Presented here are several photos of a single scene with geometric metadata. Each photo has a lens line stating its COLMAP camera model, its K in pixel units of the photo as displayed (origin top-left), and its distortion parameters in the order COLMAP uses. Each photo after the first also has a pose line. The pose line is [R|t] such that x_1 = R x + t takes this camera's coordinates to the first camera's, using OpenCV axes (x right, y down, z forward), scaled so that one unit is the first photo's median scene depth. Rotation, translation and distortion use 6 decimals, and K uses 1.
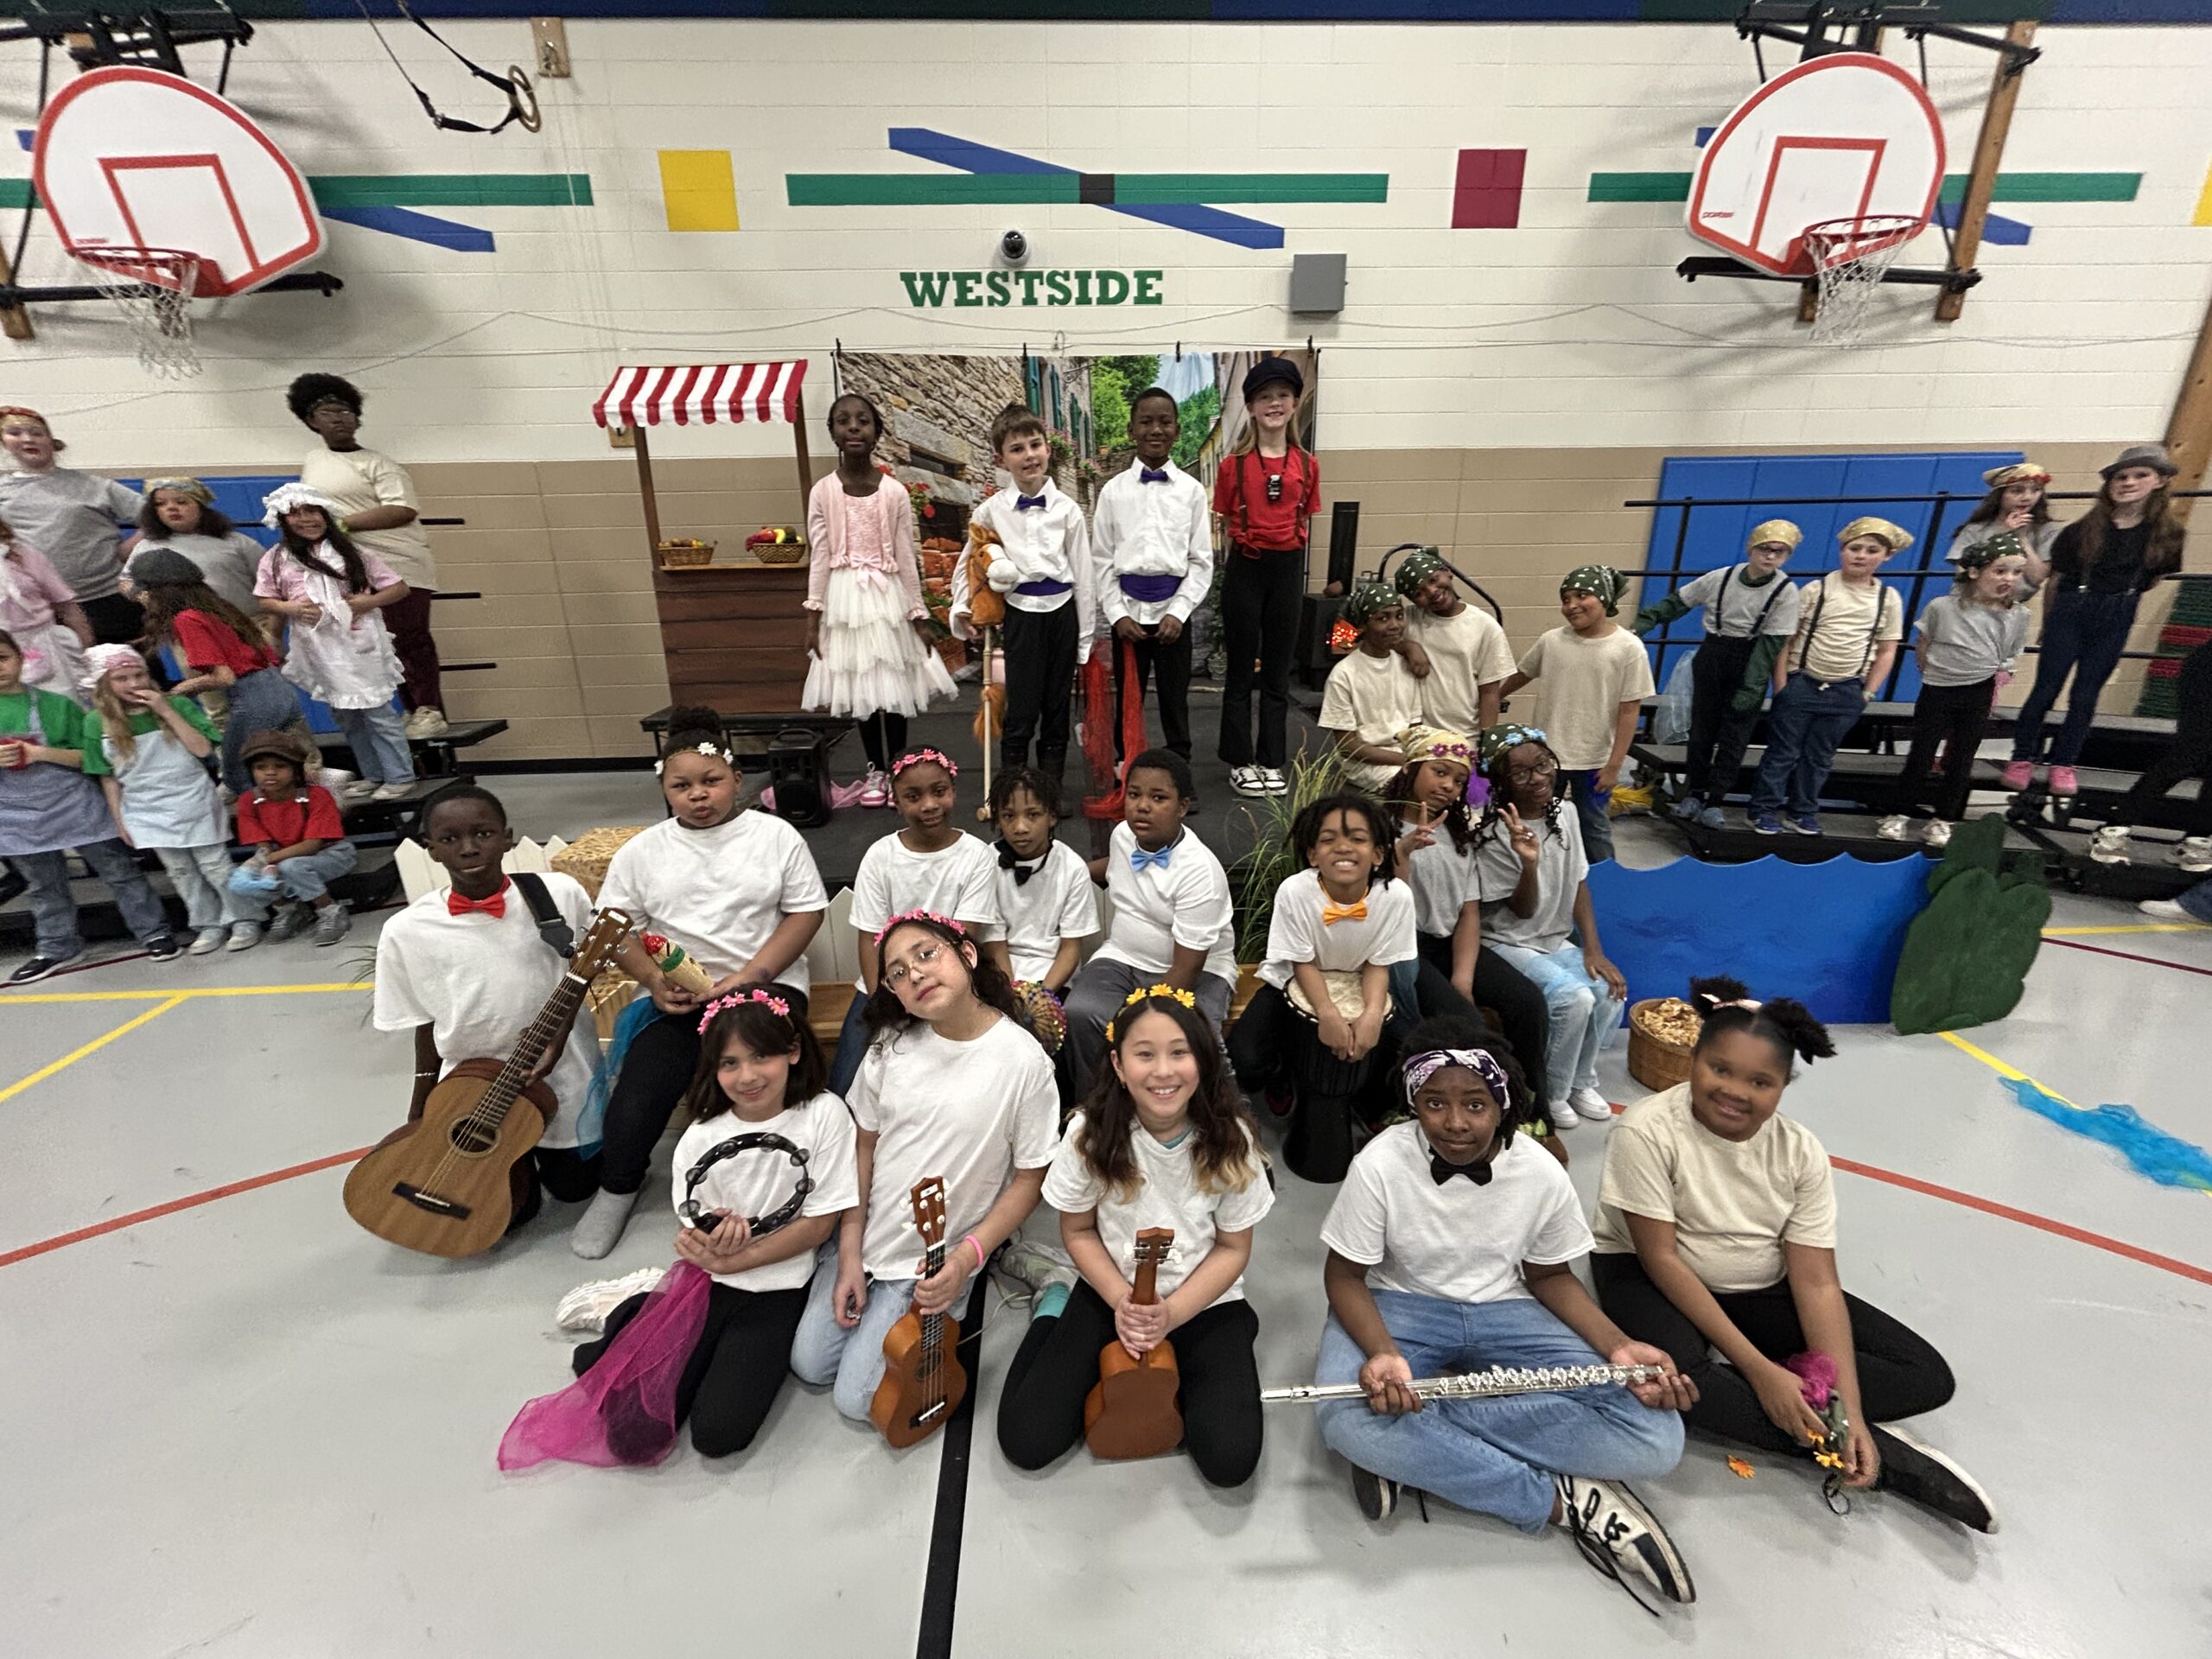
lens RADIAL K [[927.4, 0, 1111.7], [0, 927.4, 831.5], [0, 0, 1]] dist [-0.016952, 0.004101]
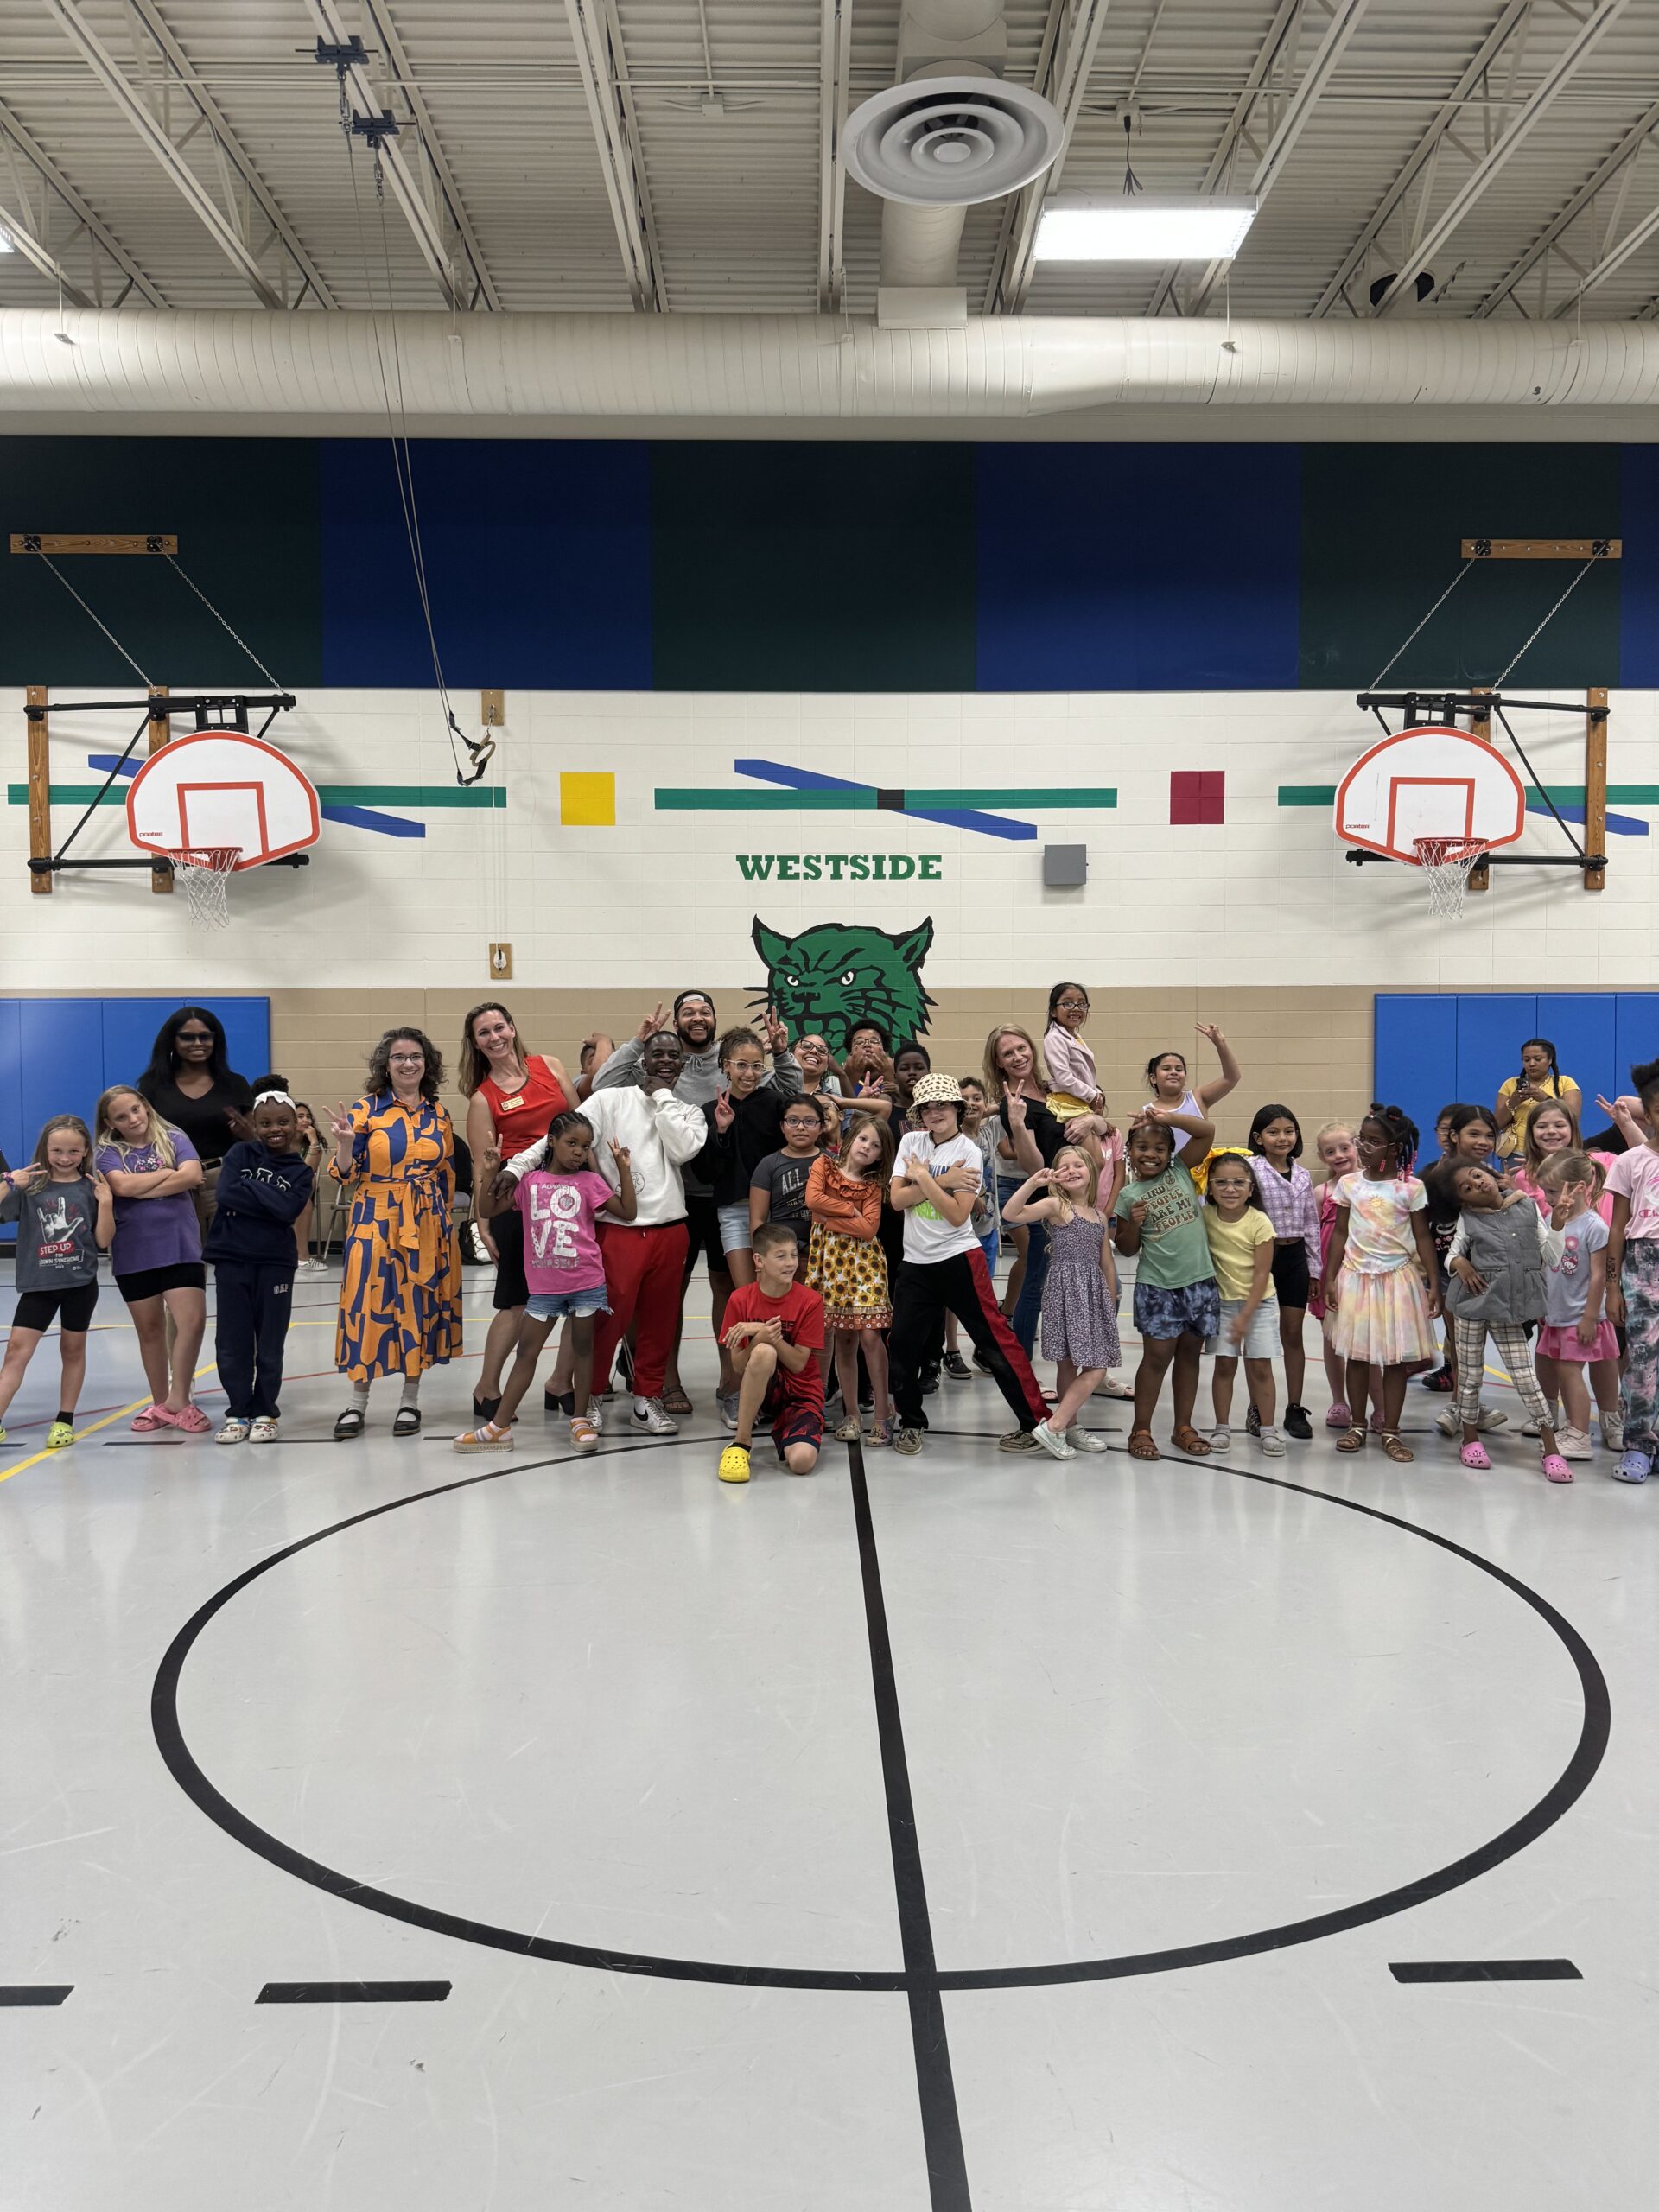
lens RADIAL K [[1572.5, 0, 835.3], [0, 1572.5, 1120.2], [0, 0, 1]] dist [0.019920, -0.011983]
pose [[0.999706, 0.010799, -0.021688, -0.040213], [-0.016692, 0.955822, -0.293470, 0.382873], [0.017561, 0.293746, 0.955722, -0.975247]]
